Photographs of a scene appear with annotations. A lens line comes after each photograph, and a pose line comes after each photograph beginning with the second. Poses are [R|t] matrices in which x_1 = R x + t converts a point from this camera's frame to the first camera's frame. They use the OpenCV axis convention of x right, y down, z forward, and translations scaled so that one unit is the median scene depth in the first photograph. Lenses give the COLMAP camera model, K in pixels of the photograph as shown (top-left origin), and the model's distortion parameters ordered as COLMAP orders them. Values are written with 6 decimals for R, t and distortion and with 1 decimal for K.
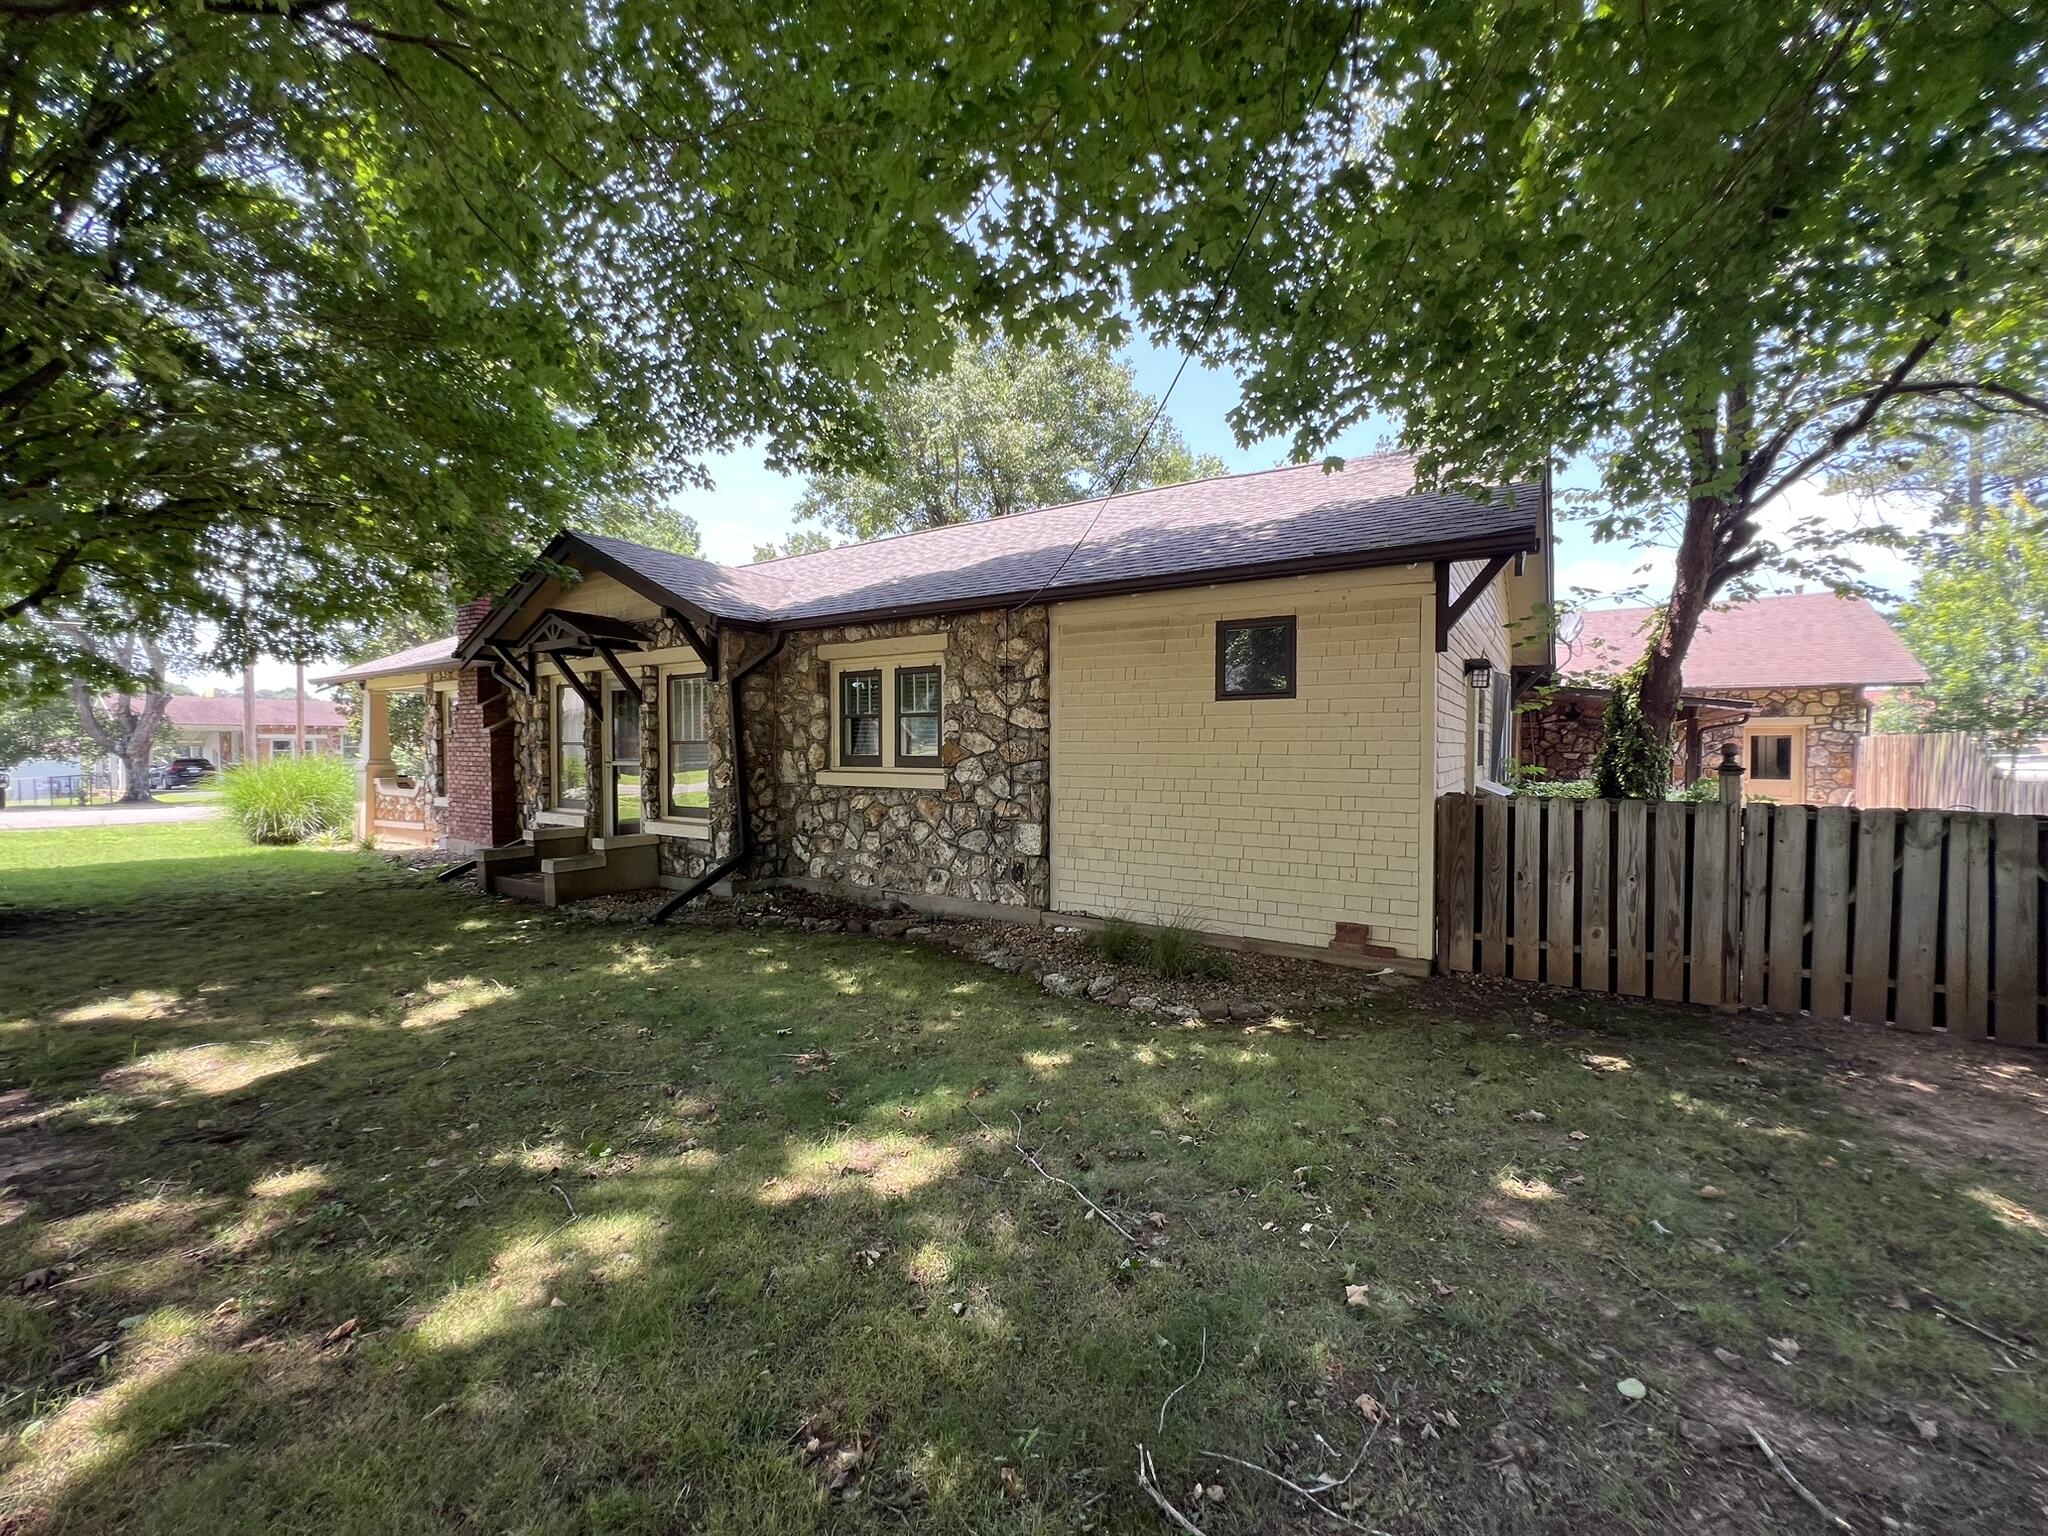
lens RADIAL K [[832.2, 0, 1024.2], [0, 832.2, 769.1], [0, 0, 1]] dist [-0.001075, -0.000106]
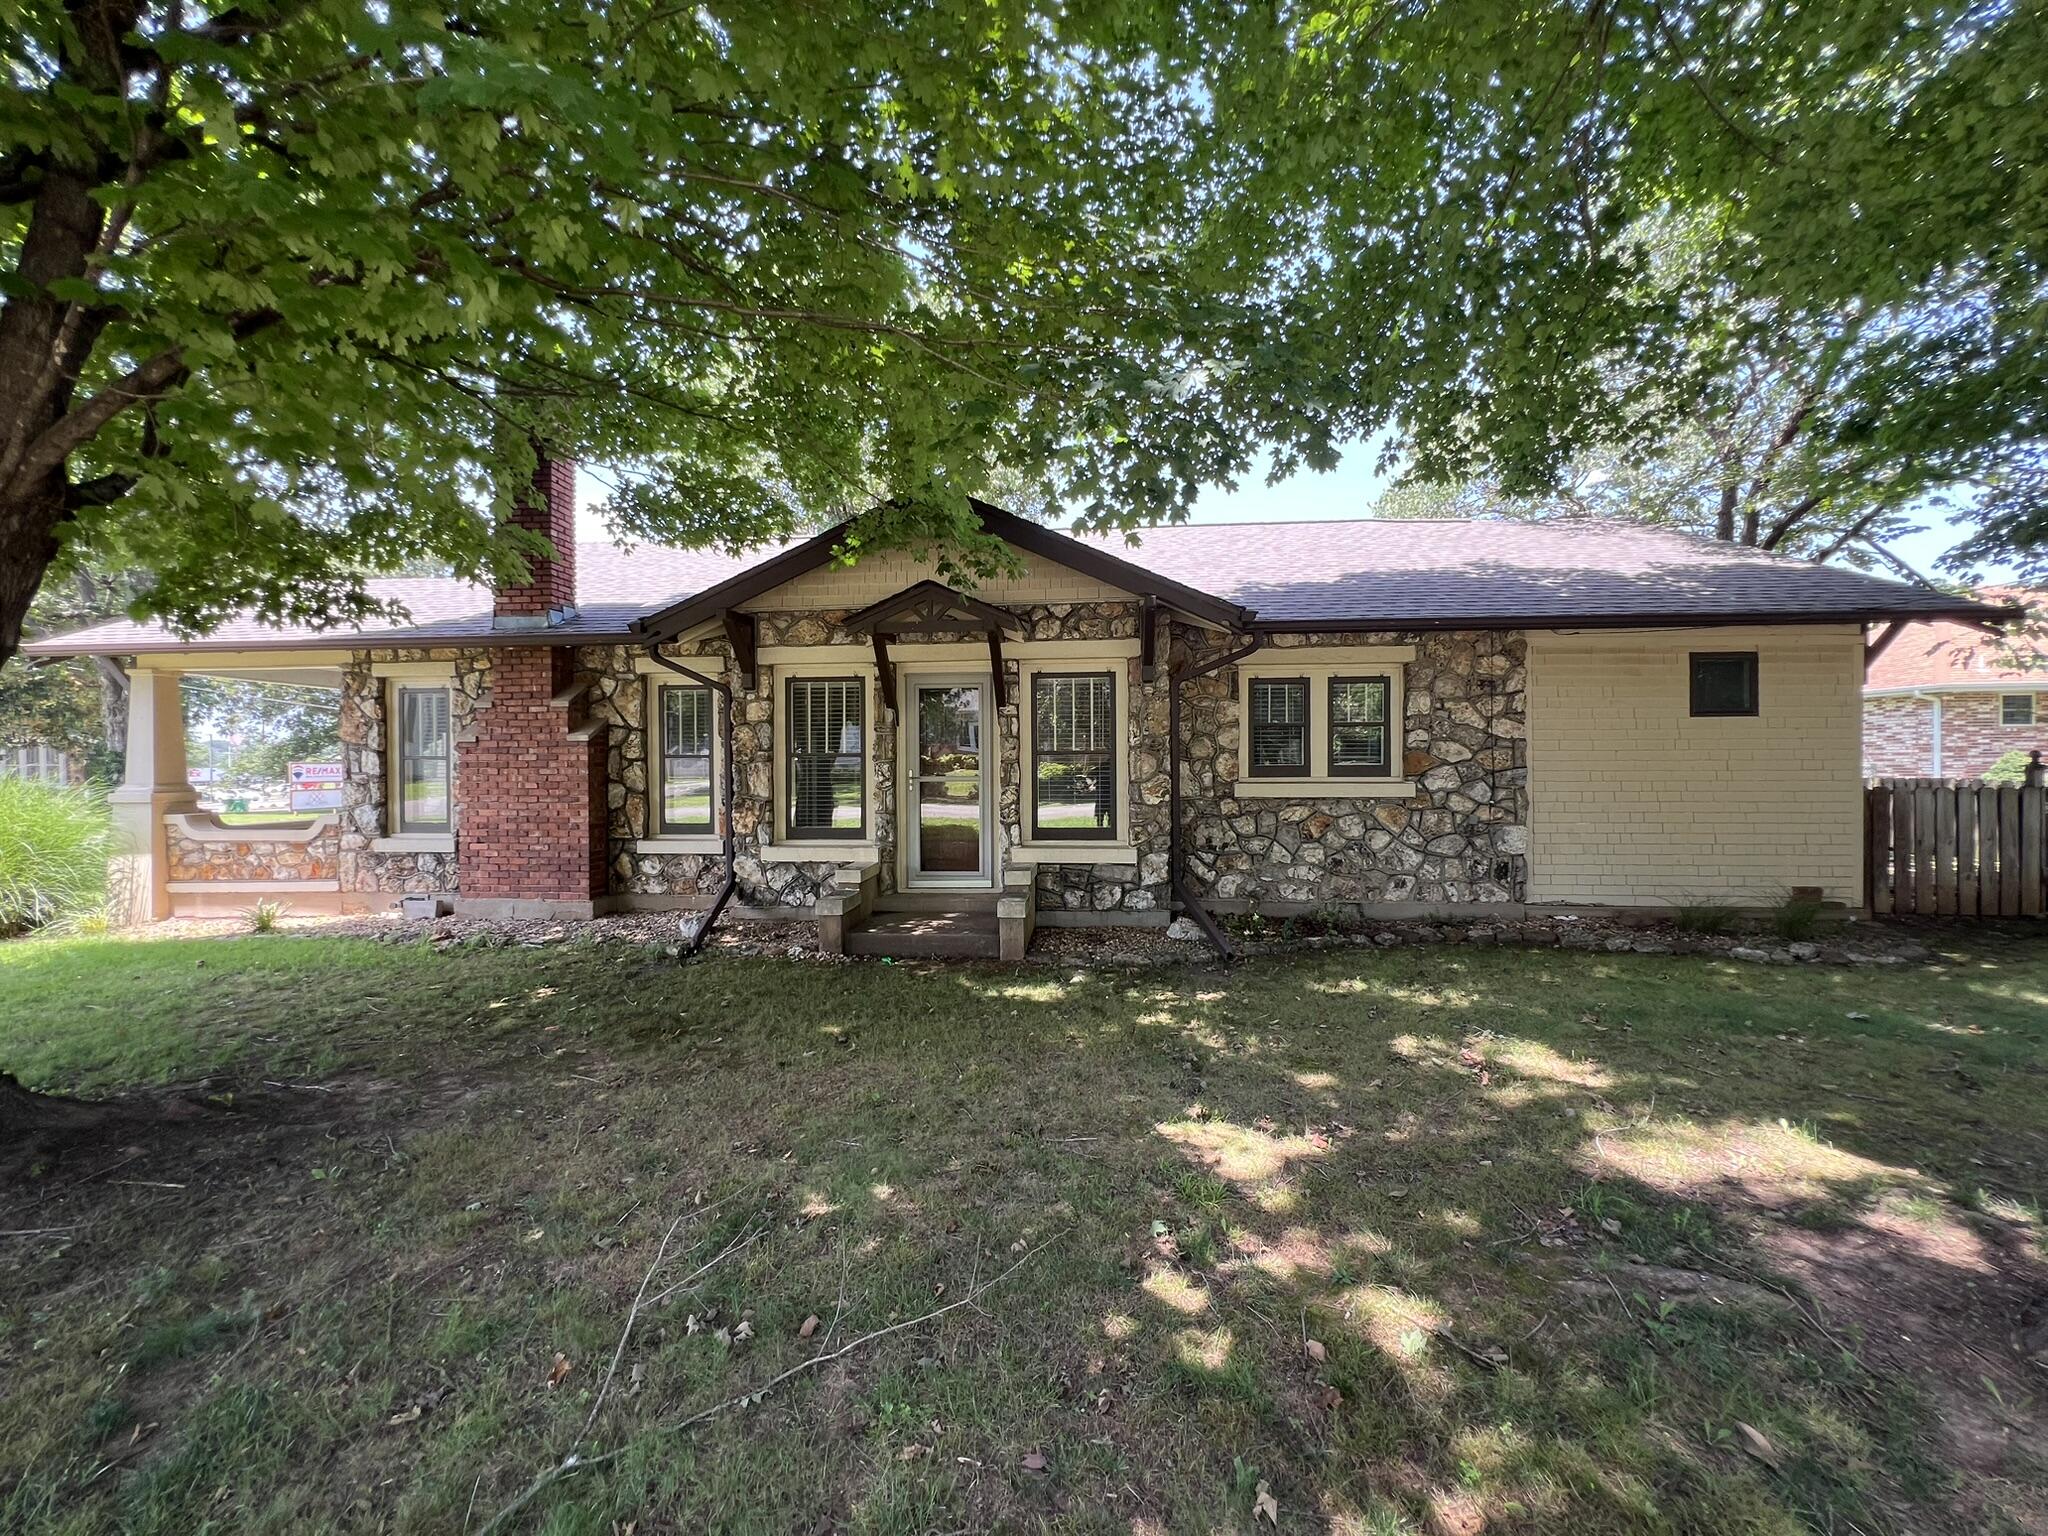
lens RADIAL K [[832.2, 0, 1025.0], [0, 832.2, 764.3], [0, 0, 1]] dist [-0.001075, -0.000106]
pose [[0.878317, -0.007035, 0.478027, -1.022738], [0.018457, 0.999645, -0.019201, -0.005322], [-0.477722, 0.025687, 0.878135, 0.328445]]
